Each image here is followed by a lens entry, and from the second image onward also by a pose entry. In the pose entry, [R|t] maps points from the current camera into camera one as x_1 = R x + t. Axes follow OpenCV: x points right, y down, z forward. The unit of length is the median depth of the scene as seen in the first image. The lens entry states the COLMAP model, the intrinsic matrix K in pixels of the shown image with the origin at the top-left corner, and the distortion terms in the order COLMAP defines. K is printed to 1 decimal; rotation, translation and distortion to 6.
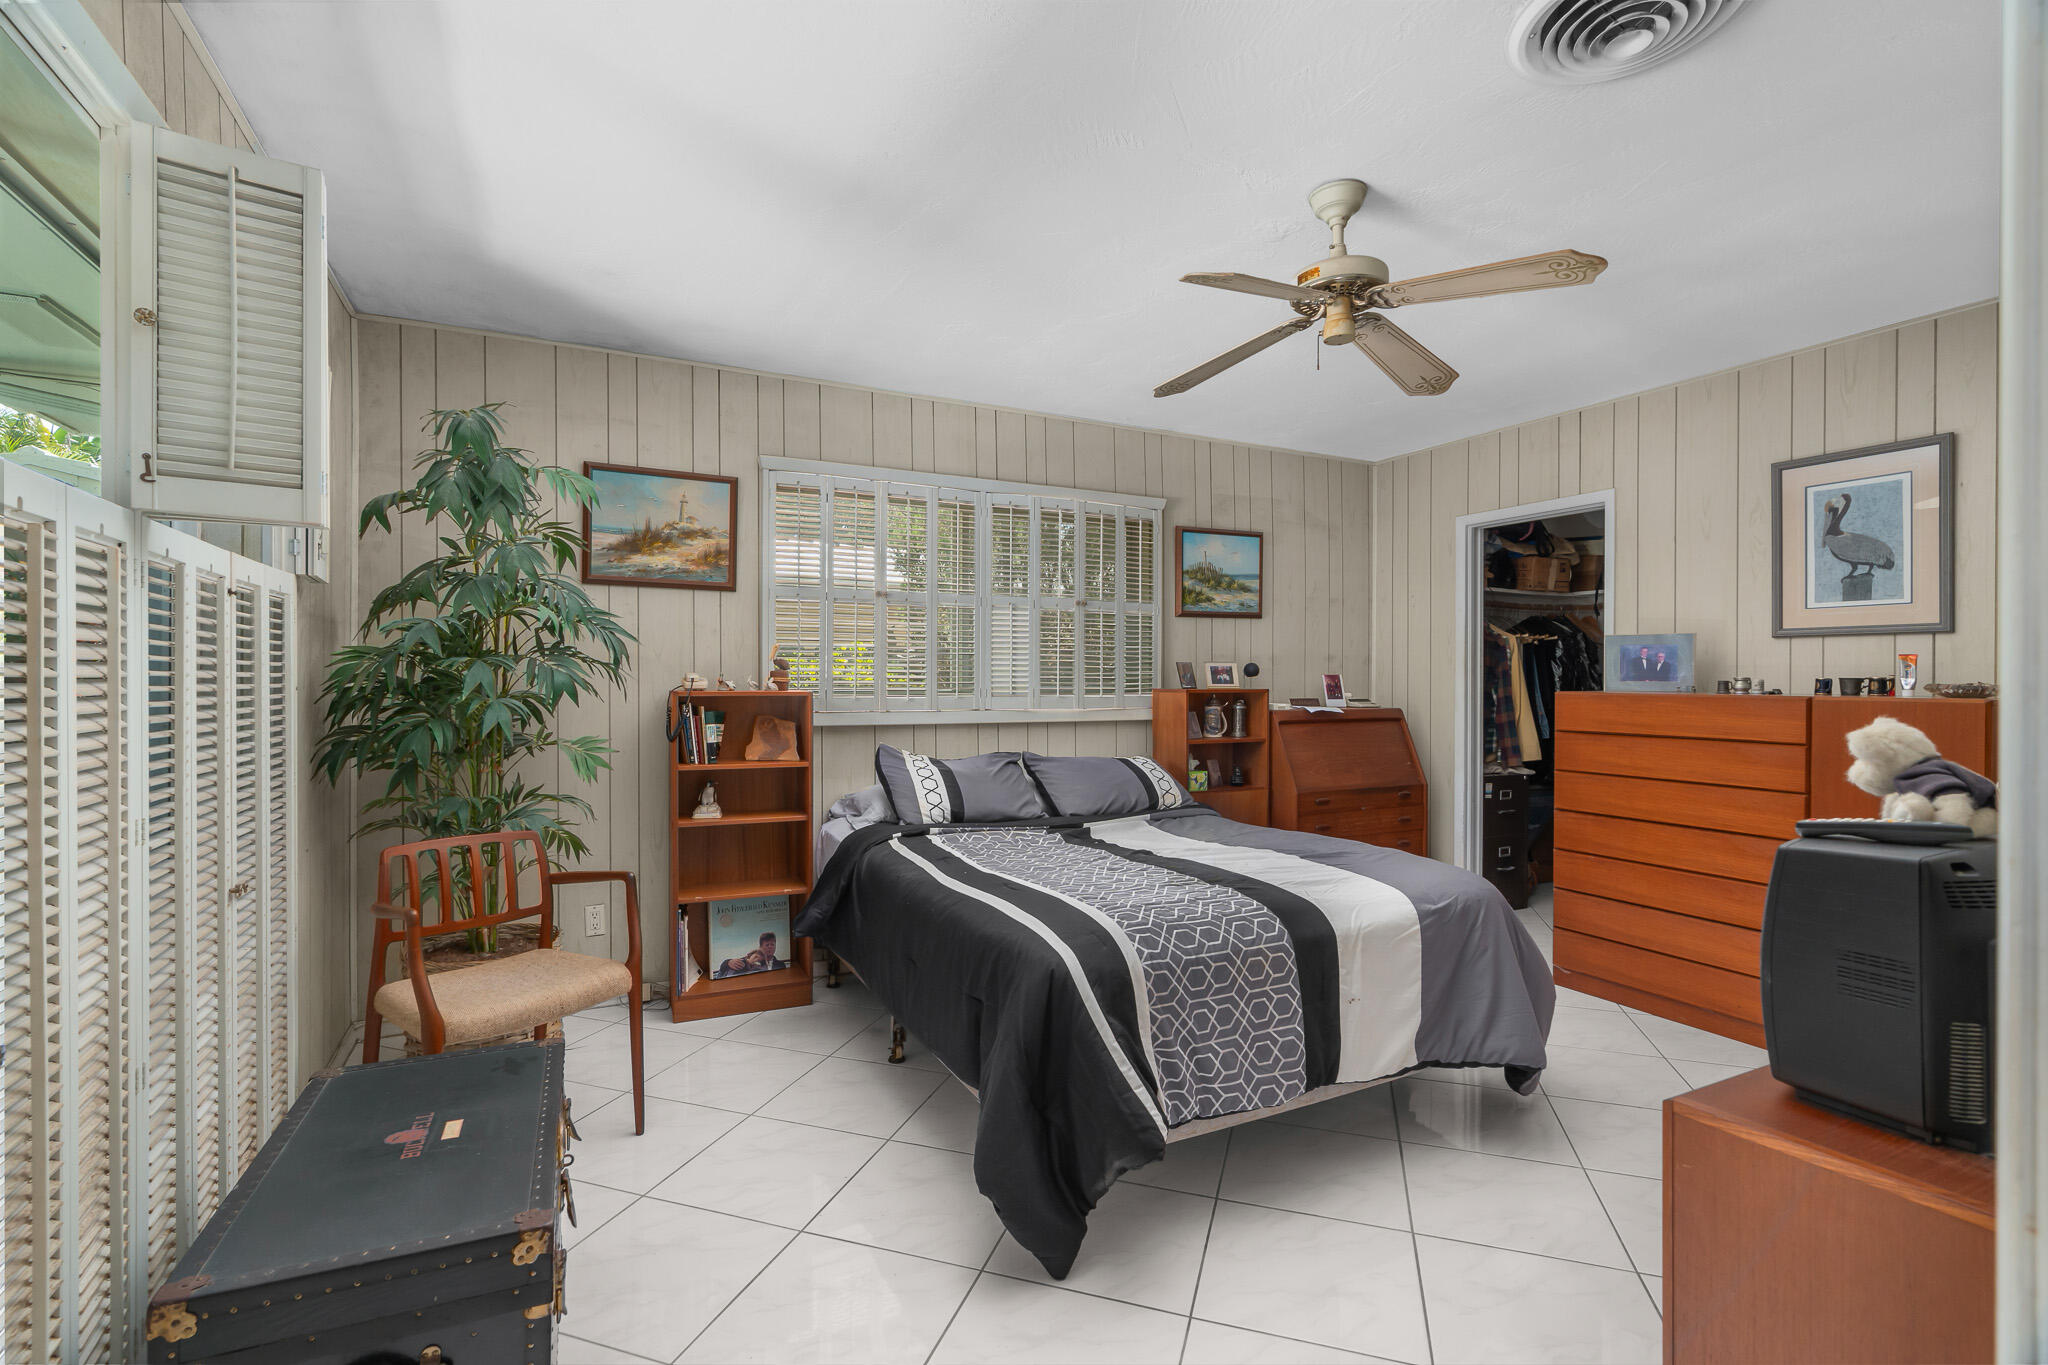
lens RADIAL K [[929.8, 0, 1013.0], [0, 929.8, 684.7], [0, 0, 1]] dist [-0.001095, 0.000983]
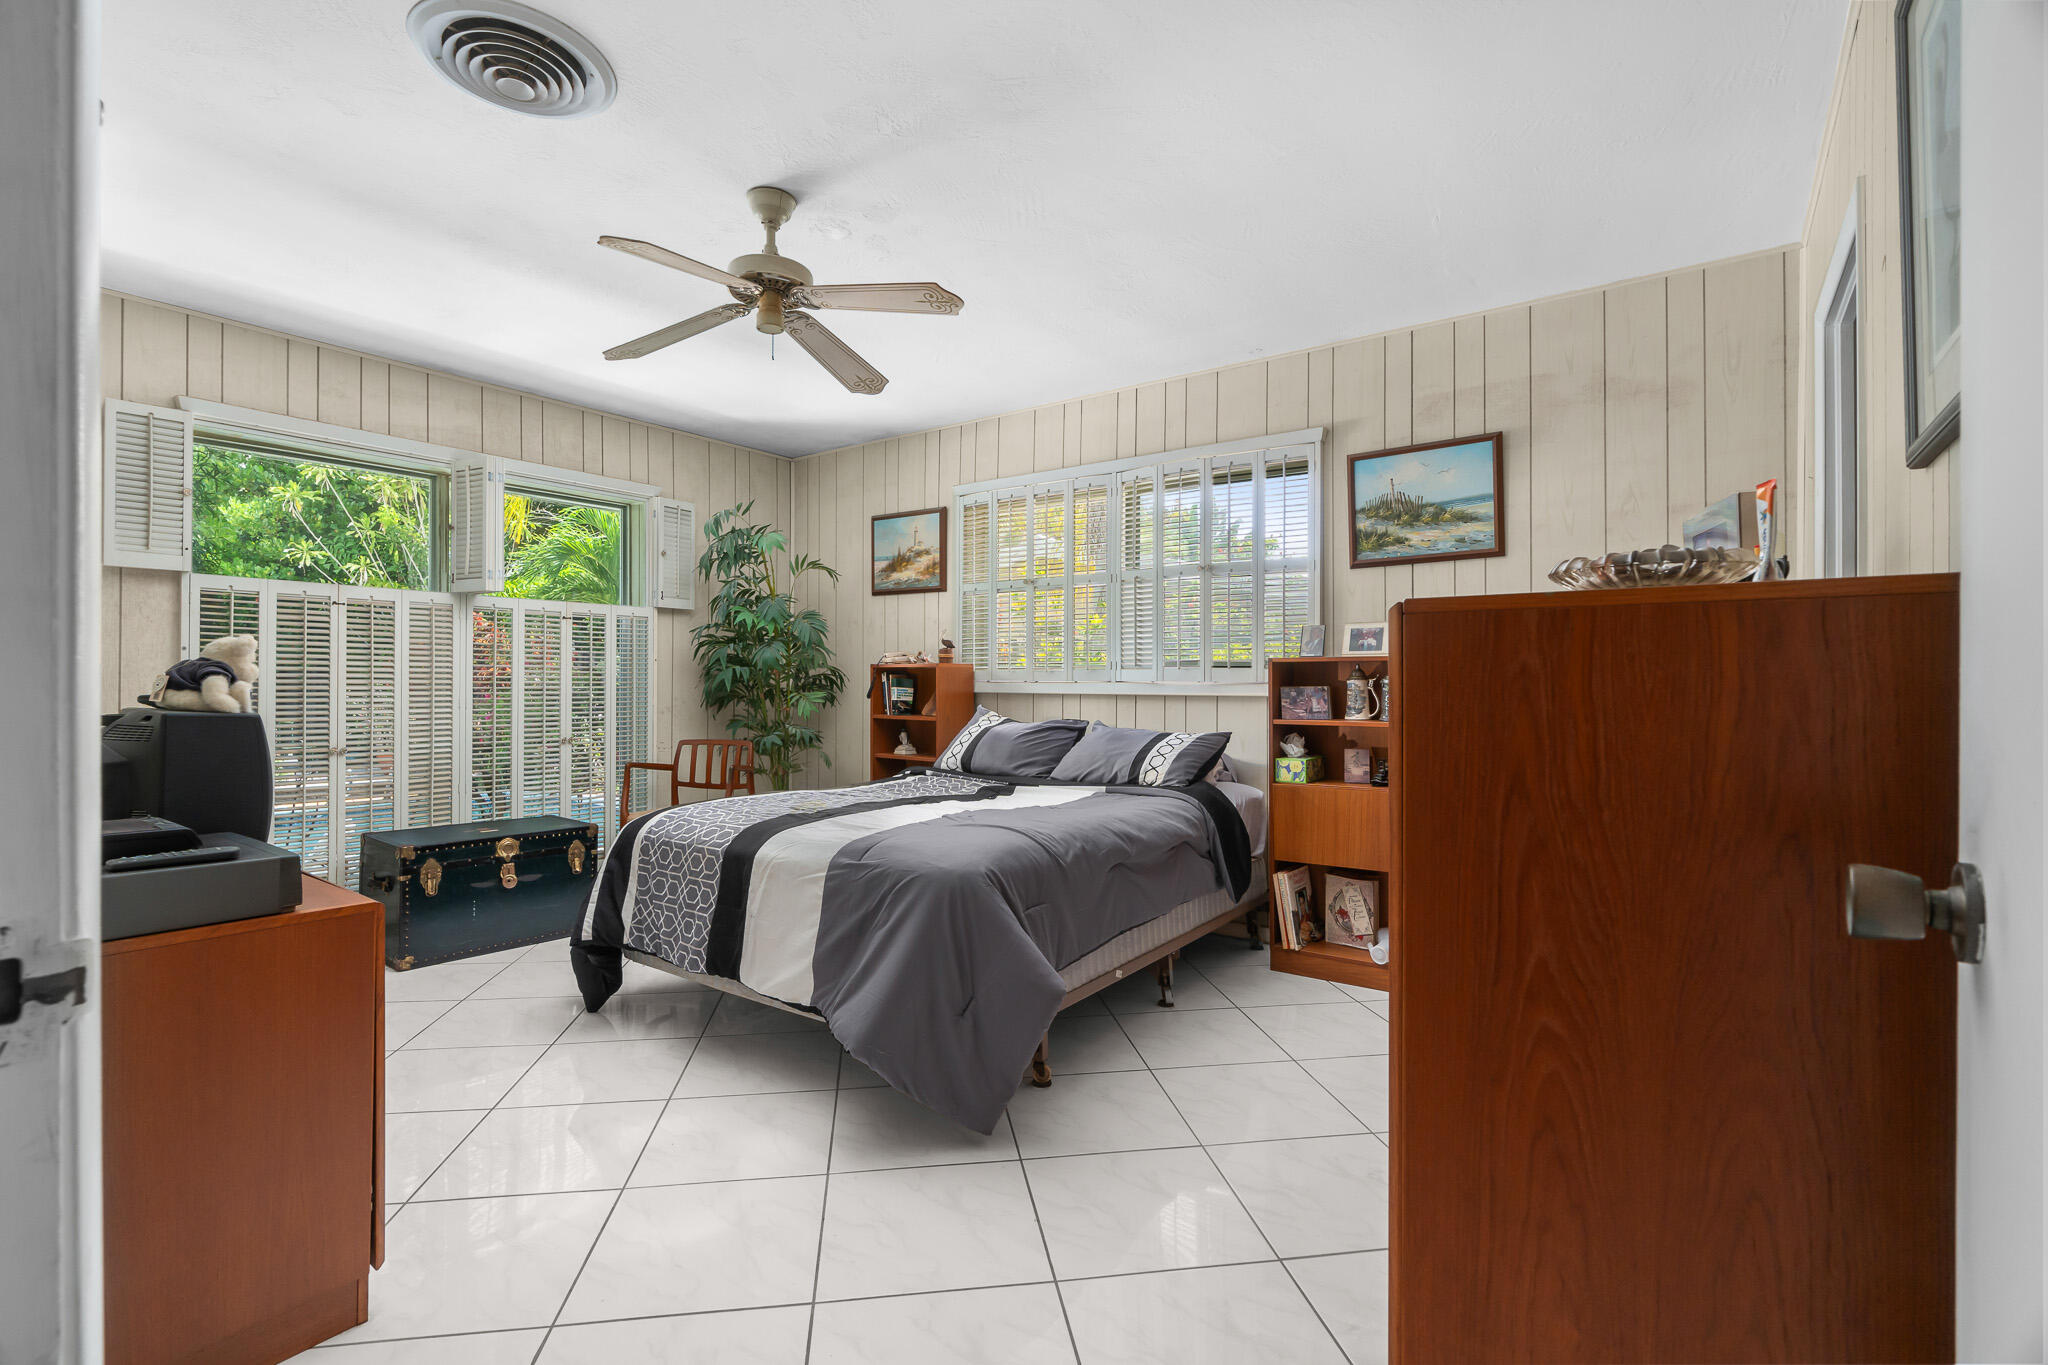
lens RADIAL K [[929.8, 0, 1003.6], [0, 929.8, 679.8], [0, 0, 1]] dist [-0.001095, 0.000983]
pose [[0.450456, 0.008126, -0.892762, 0.835379], [0.010163, 0.999847, 0.014228, 0.009443], [0.892741, -0.015482, 0.450304, 0.407138]]
